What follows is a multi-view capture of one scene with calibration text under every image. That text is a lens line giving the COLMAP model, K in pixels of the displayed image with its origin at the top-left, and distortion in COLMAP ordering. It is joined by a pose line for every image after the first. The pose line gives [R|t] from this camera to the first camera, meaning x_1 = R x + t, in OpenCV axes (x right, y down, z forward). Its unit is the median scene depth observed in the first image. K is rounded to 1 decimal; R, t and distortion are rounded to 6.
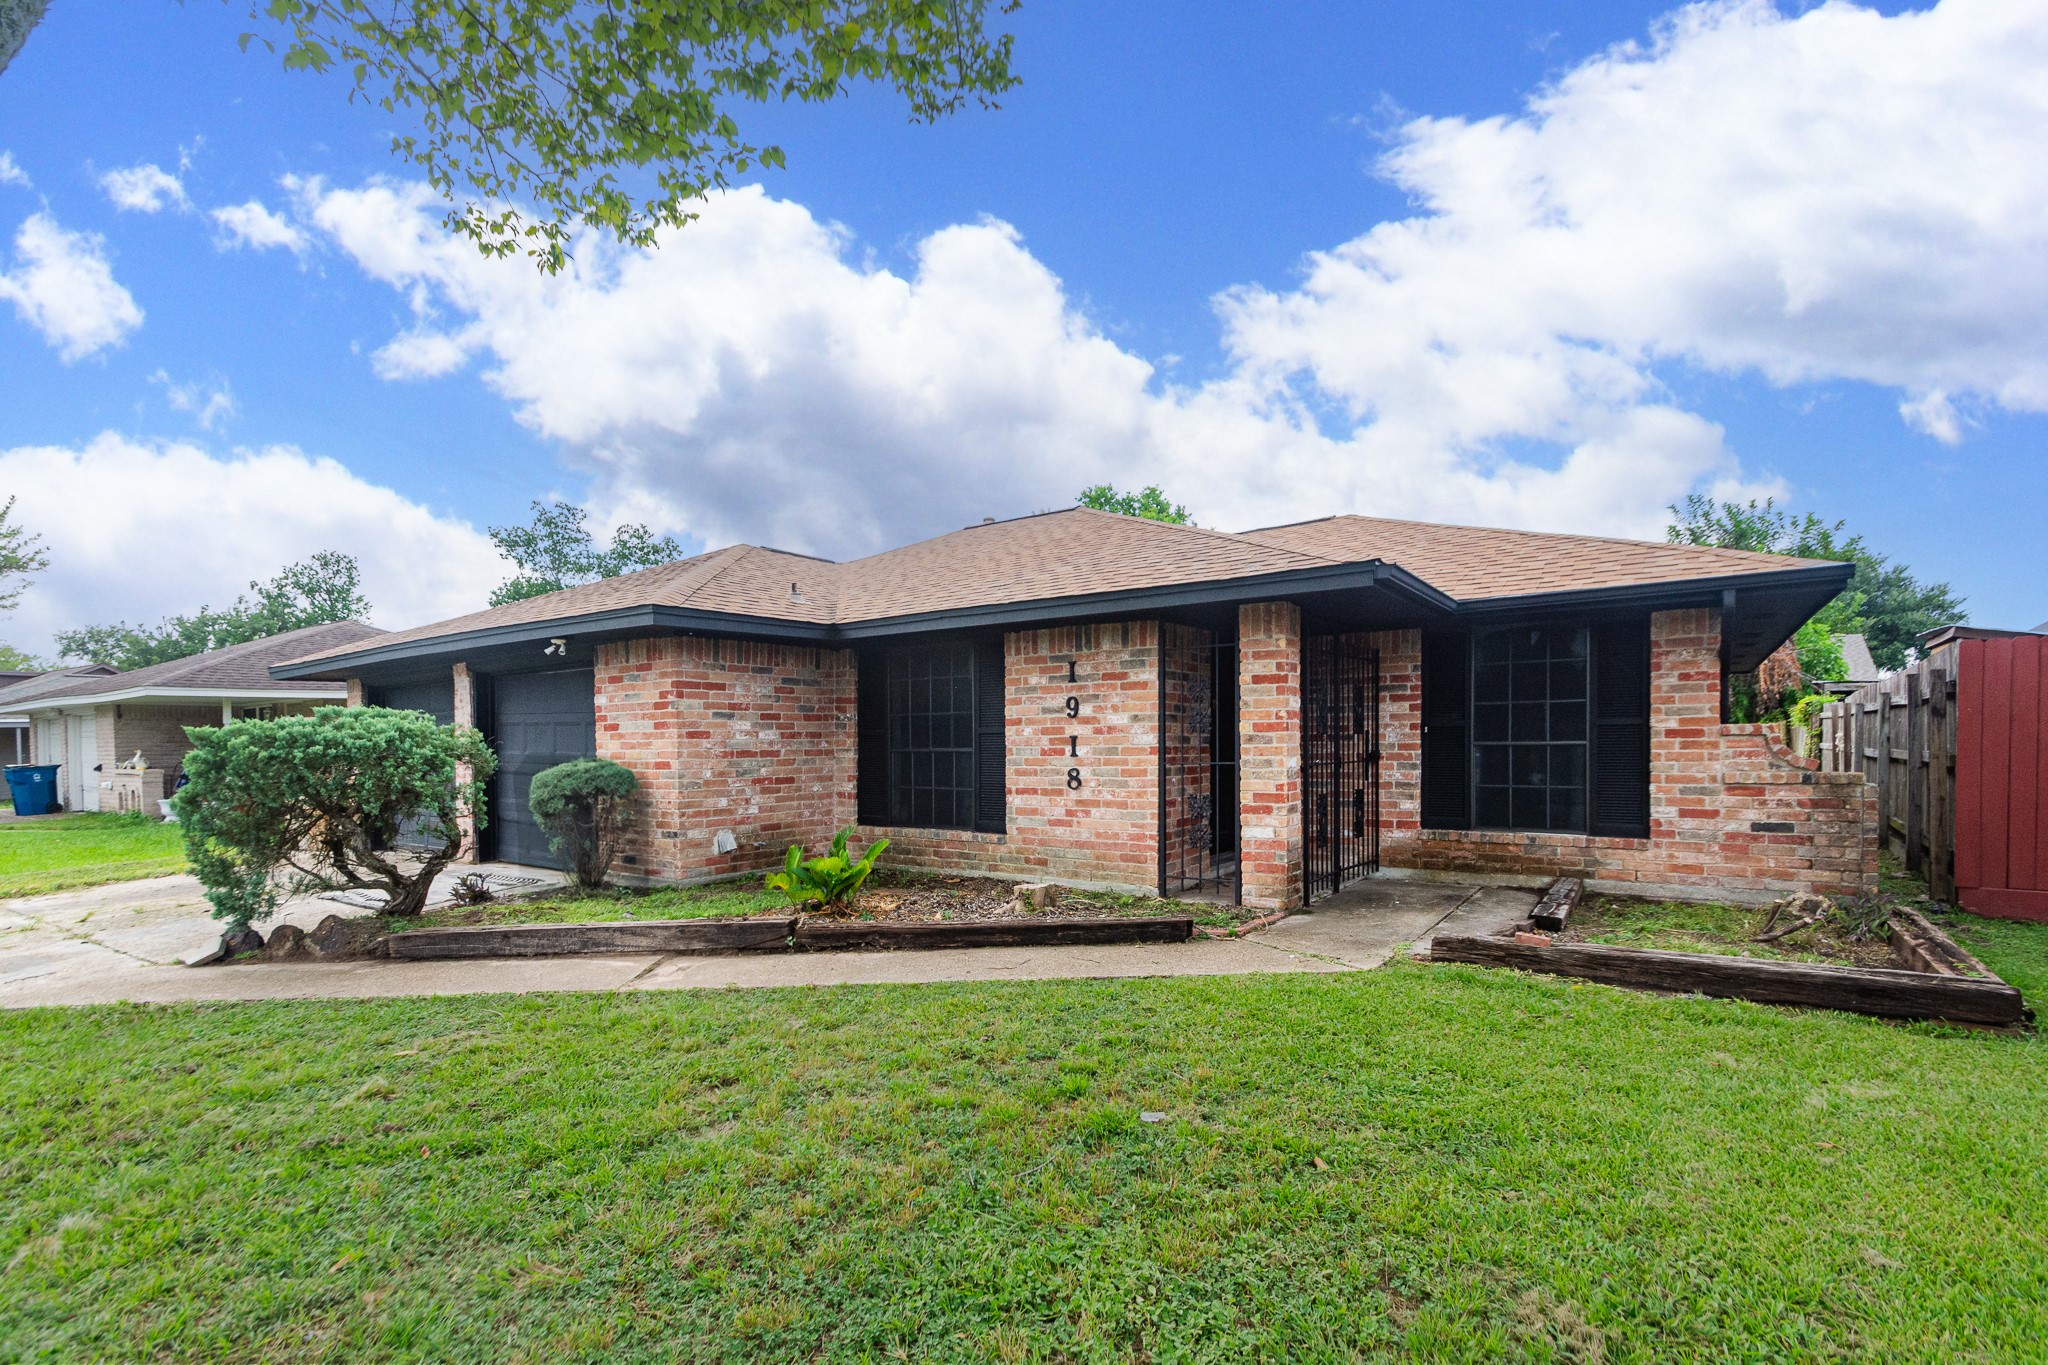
lens RADIAL K [[898.1, 0, 998.6], [0, 898.1, 765.0], [0, 0, 1]] dist [0.000012, -0.003627]
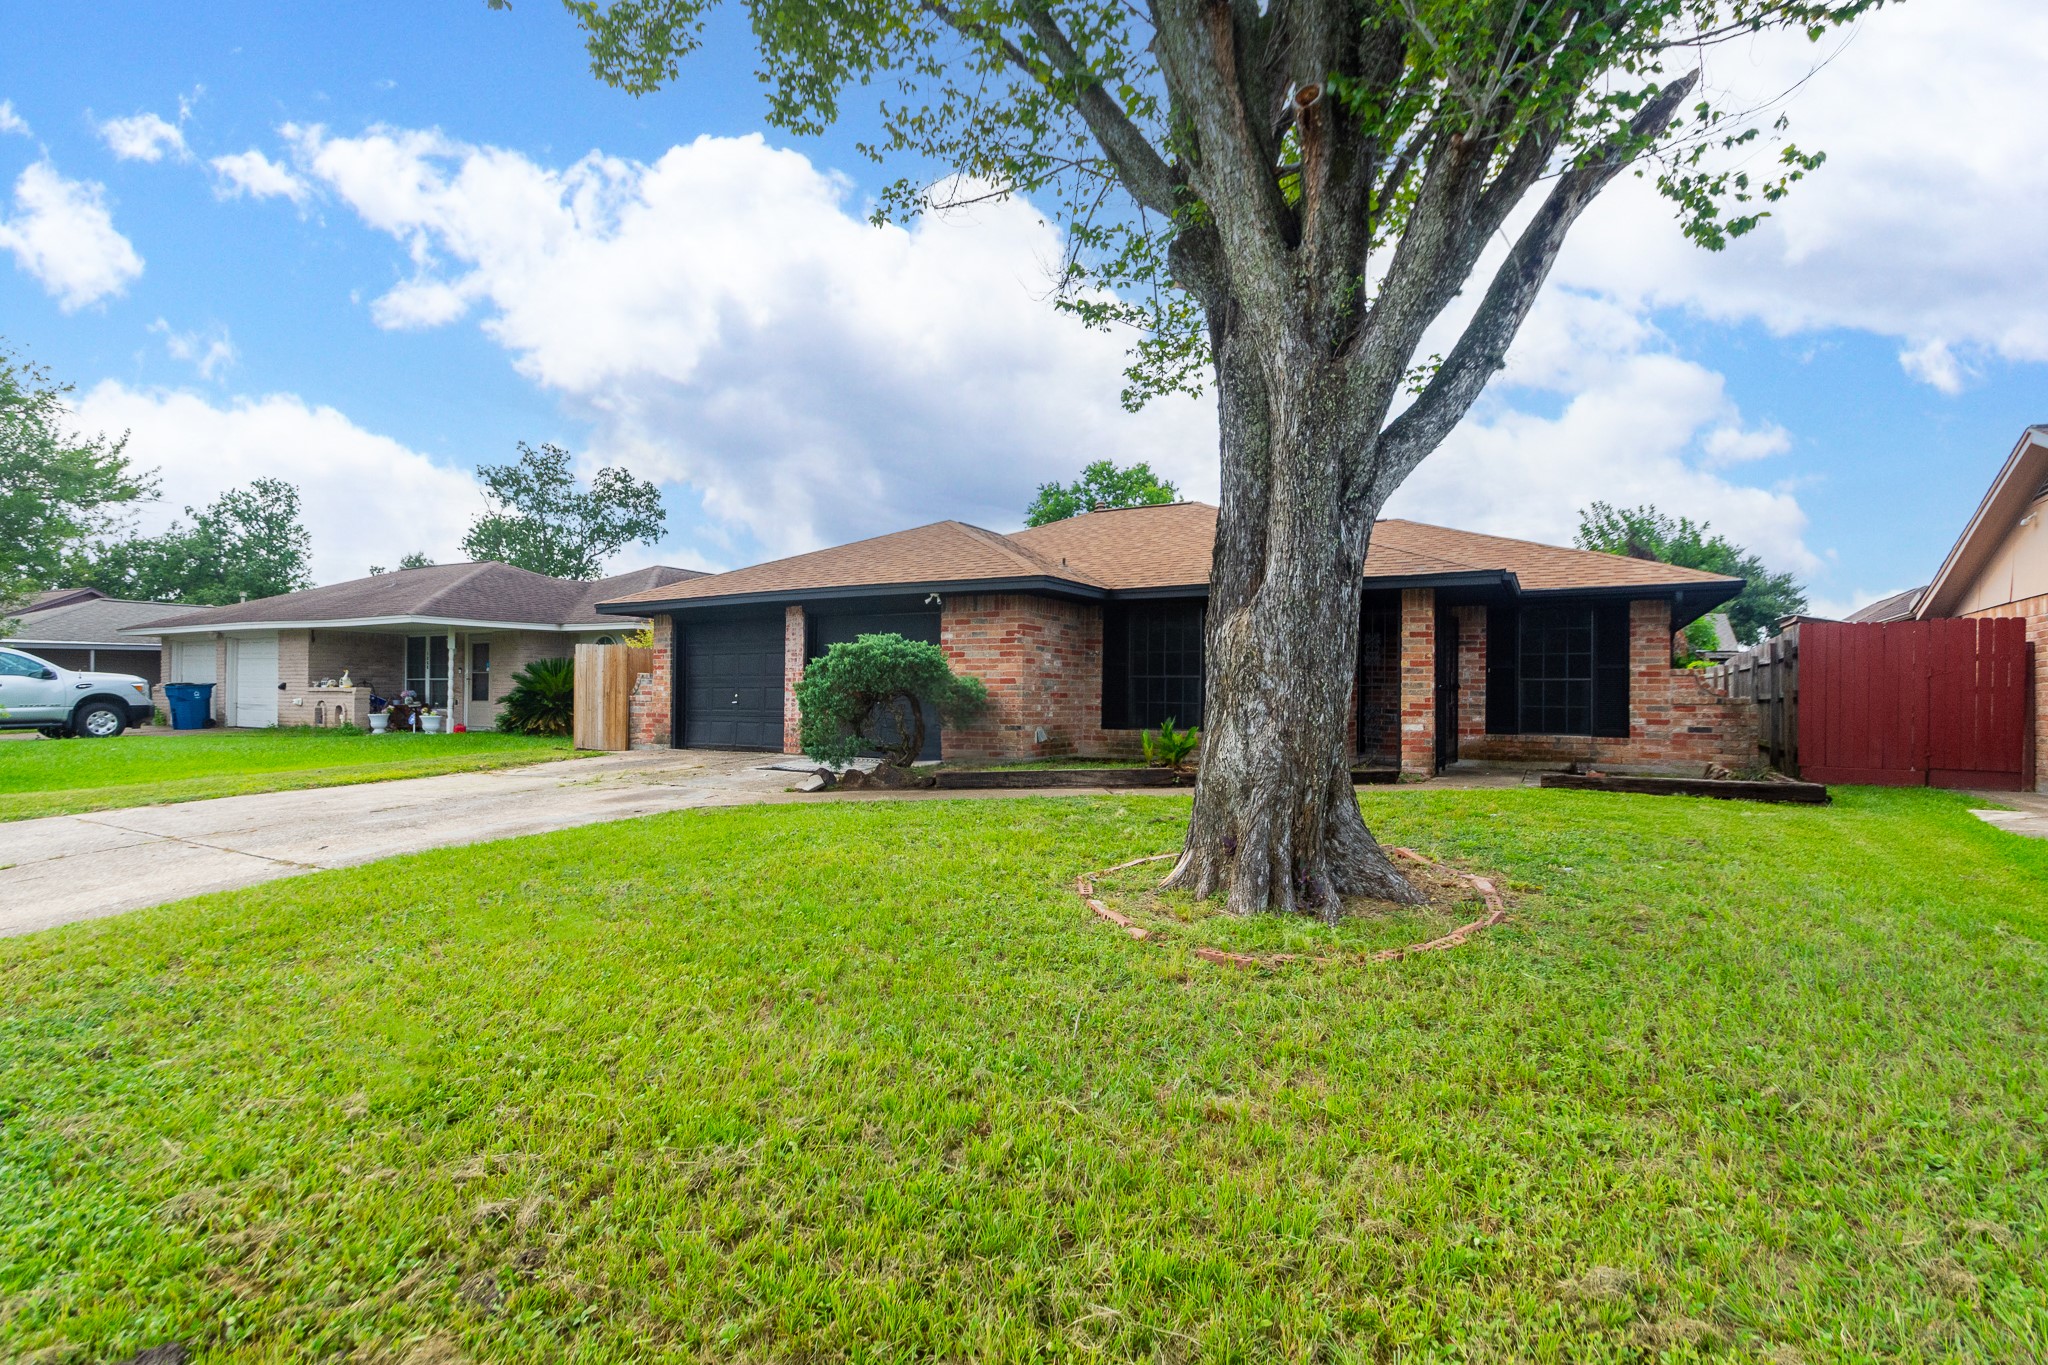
lens RADIAL K [[910.2, 0, 1010.6], [0, 910.2, 691.2], [0, 0, 1]] dist [-0.003220, -0.000052]
pose [[0.994298, 0.022653, 0.104203, -0.508911], [-0.019417, 0.999300, -0.031971, 0.063114], [-0.104855, 0.029765, 0.994042, -0.475988]]
